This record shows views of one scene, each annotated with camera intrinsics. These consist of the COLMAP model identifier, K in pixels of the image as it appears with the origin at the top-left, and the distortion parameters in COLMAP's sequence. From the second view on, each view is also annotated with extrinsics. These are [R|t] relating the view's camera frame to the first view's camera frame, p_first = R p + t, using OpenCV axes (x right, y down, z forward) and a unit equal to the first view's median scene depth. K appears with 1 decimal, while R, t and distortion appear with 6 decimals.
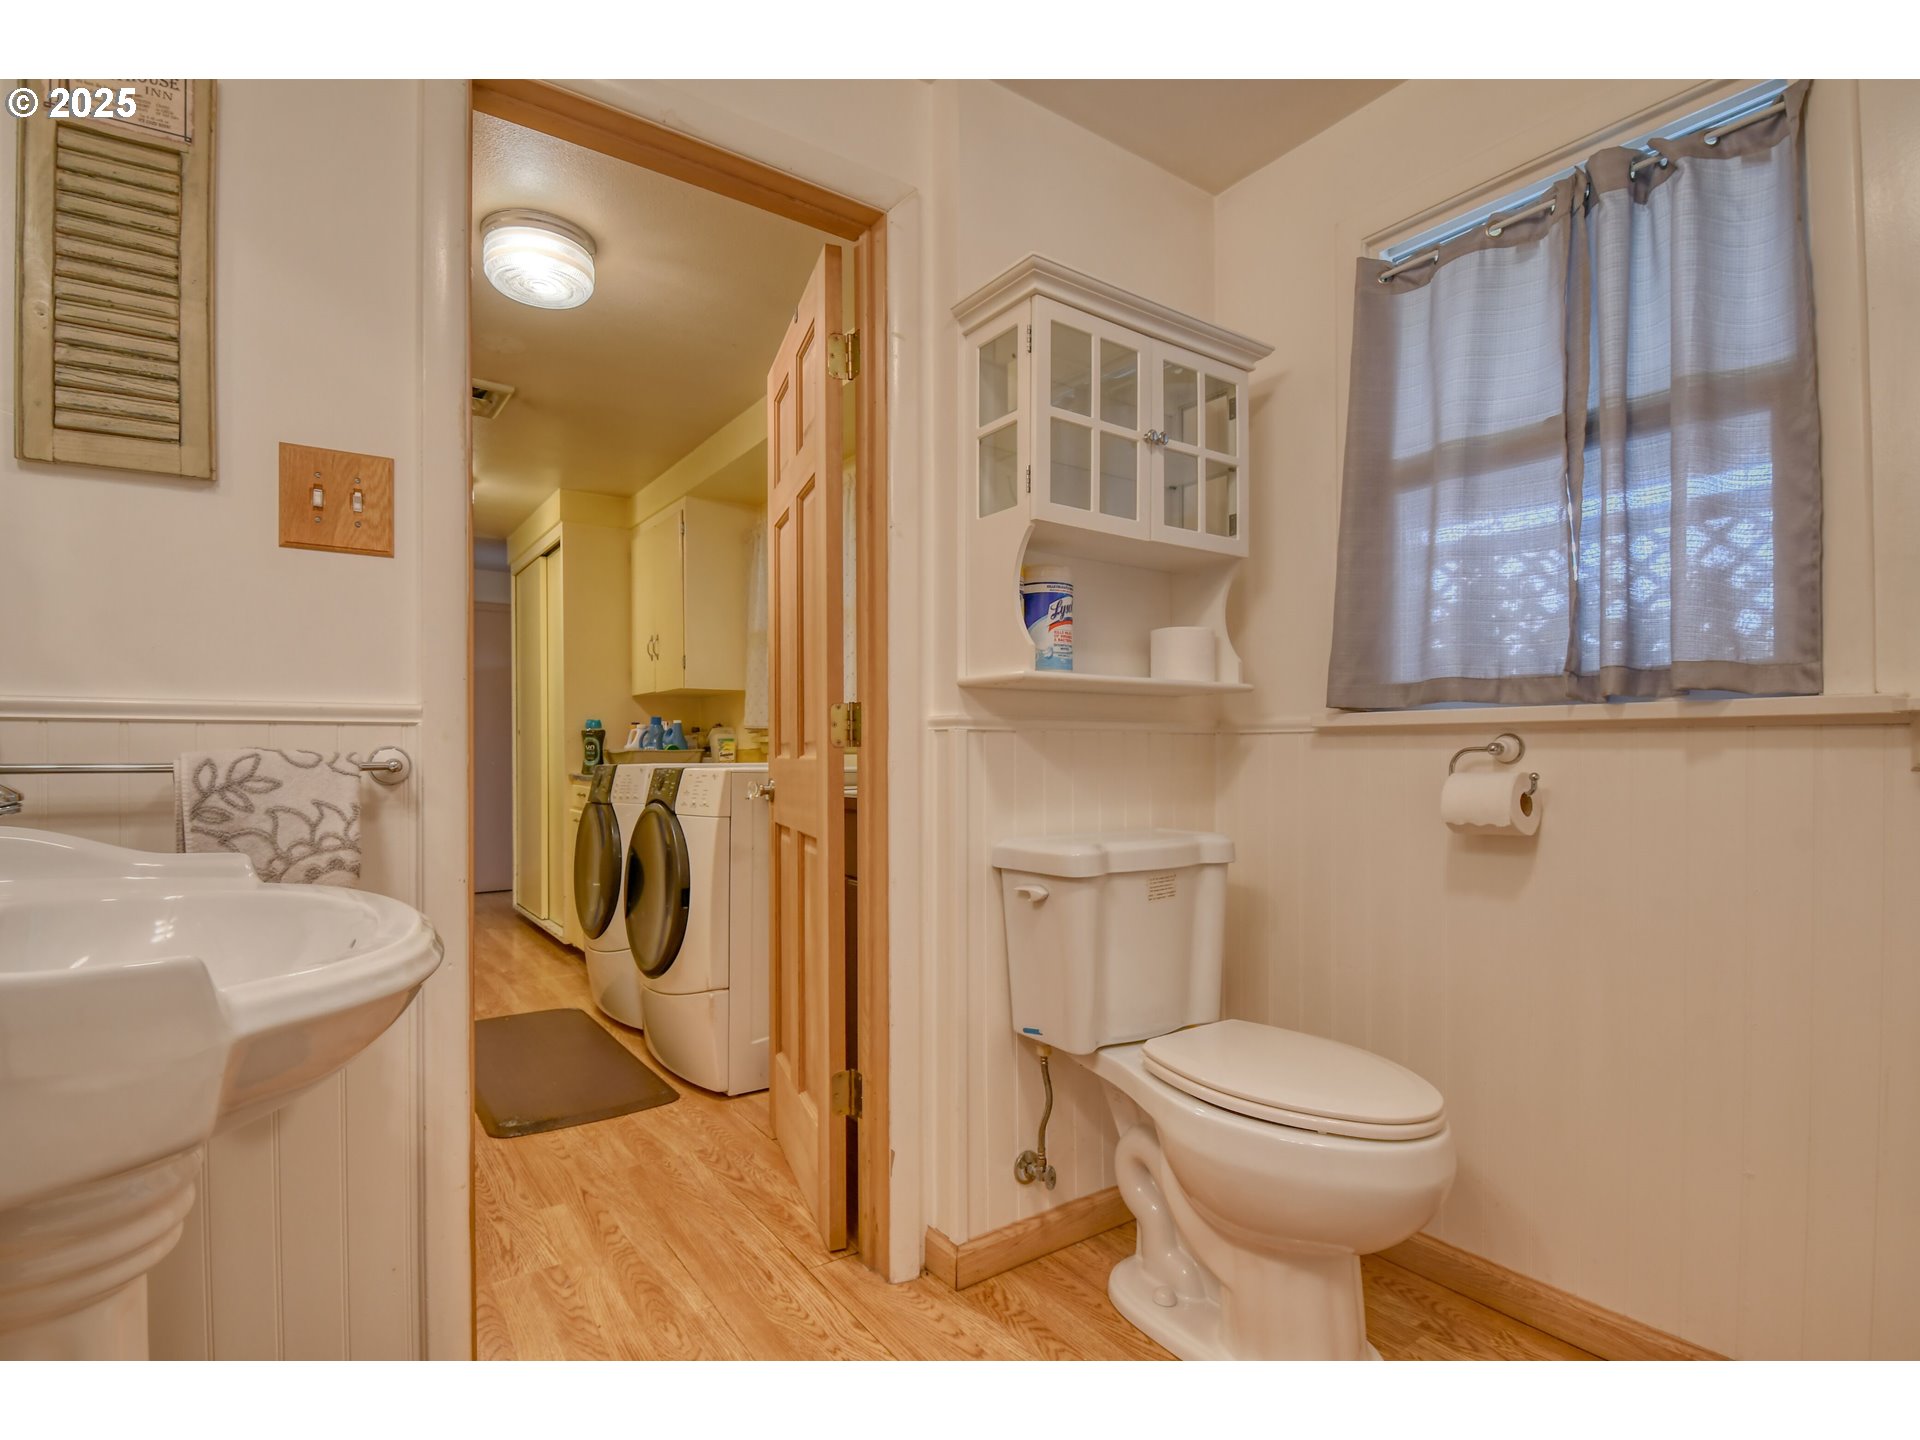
lens RADIAL K [[932.5, 0, 940.6], [0, 932.5, 751.6], [0, 0, 1]] dist [0.025293, -0.025954]
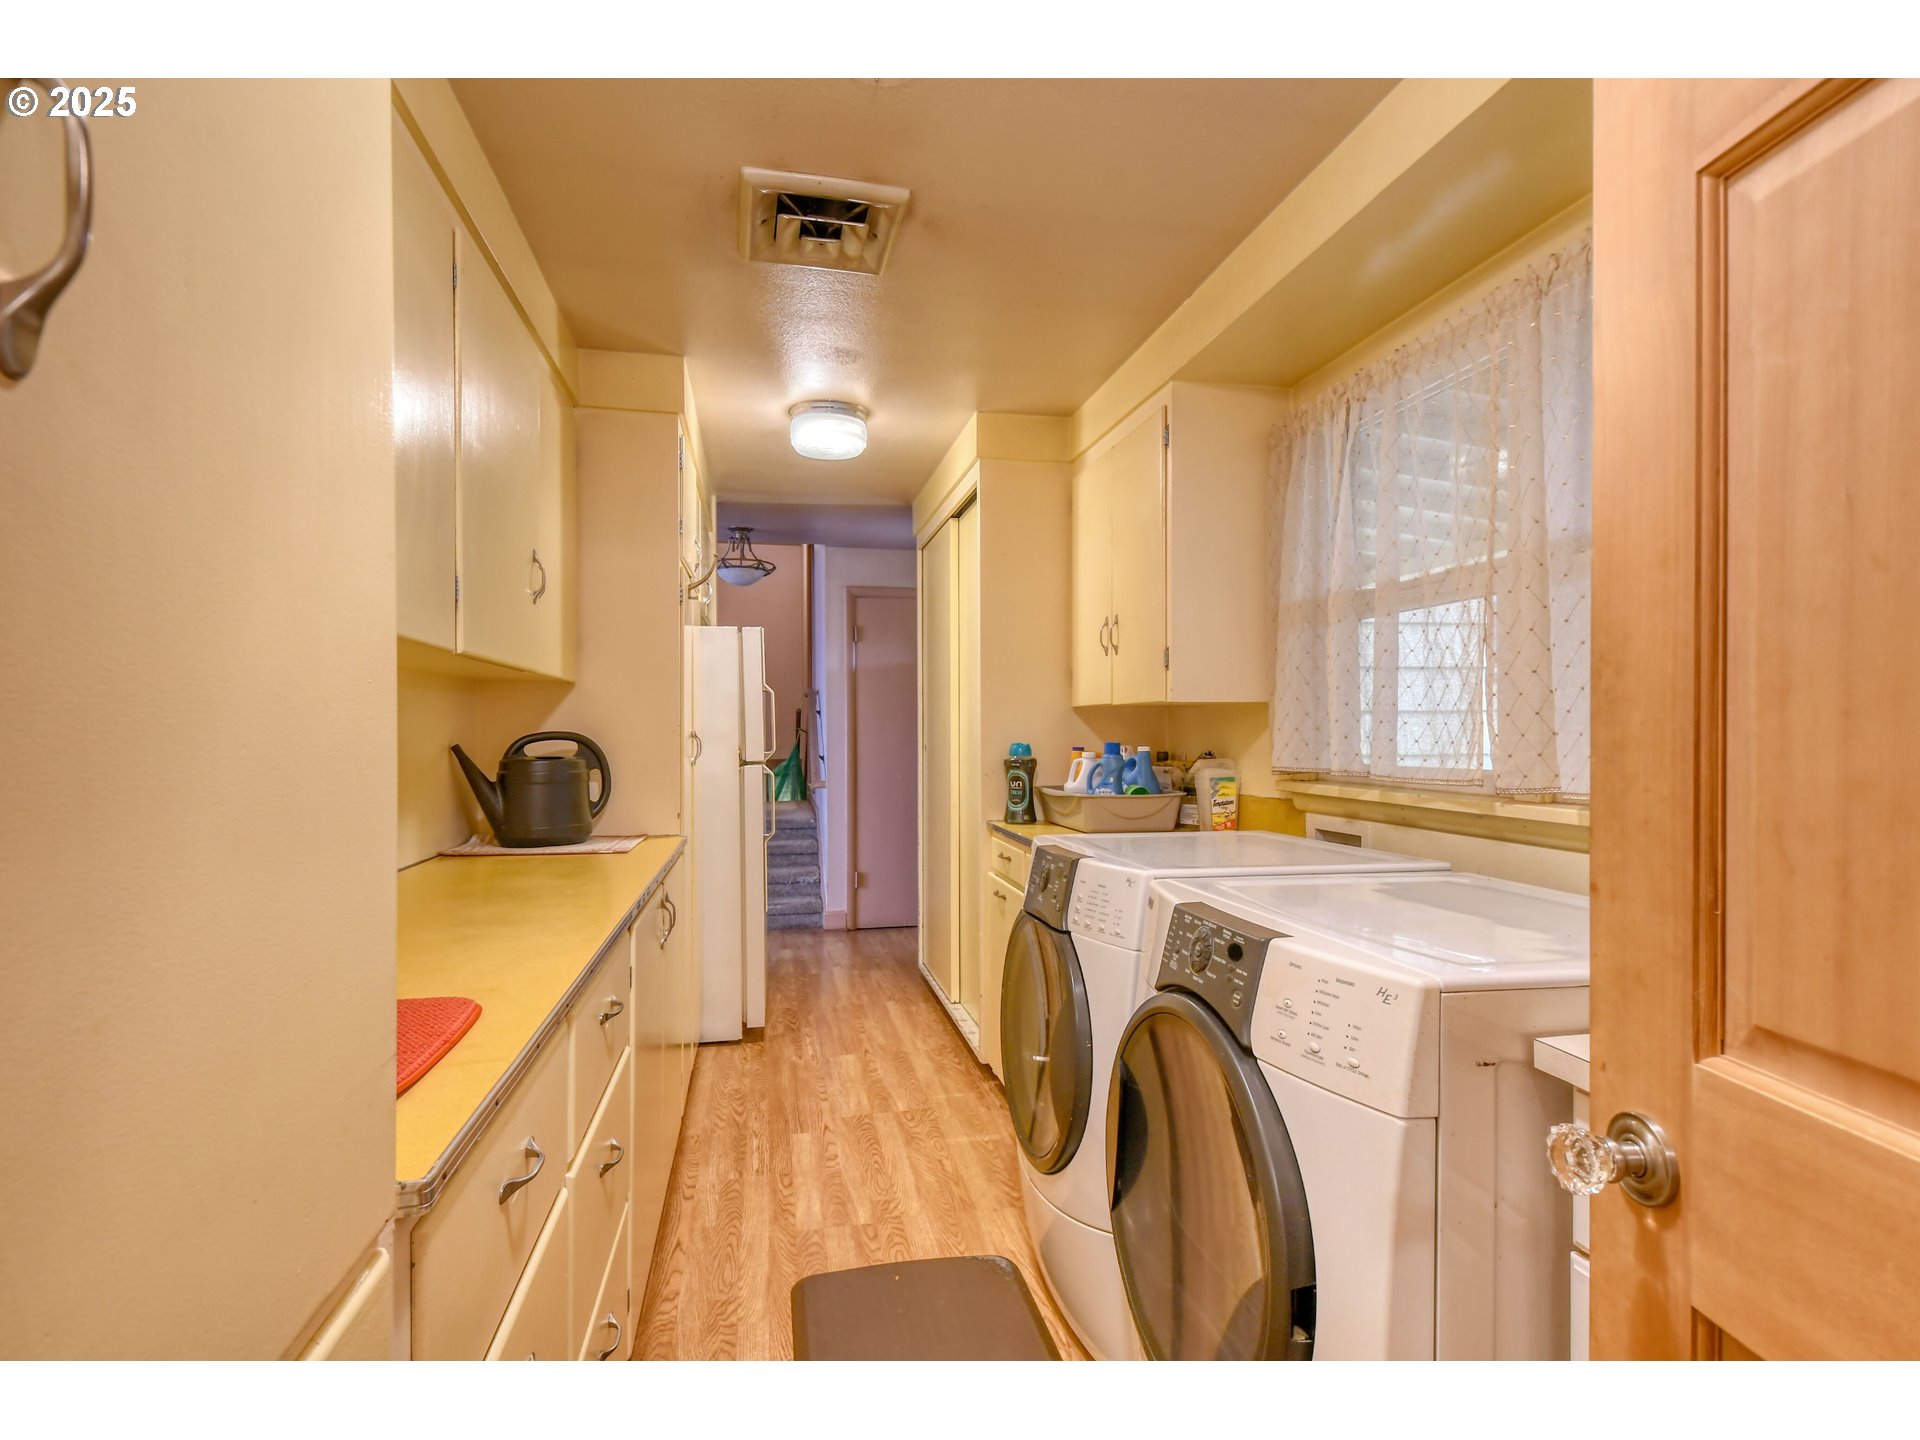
lens RADIAL K [[932.5, 0, 940.6], [0, 932.5, 751.6], [0, 0, 1]] dist [0.025293, -0.025954]
pose [[0.915284, 0.011727, -0.402639, -0.149890], [-0.002305, 0.999712, 0.023877, -0.045060], [0.402803, -0.020926, 0.915047, 0.351719]]
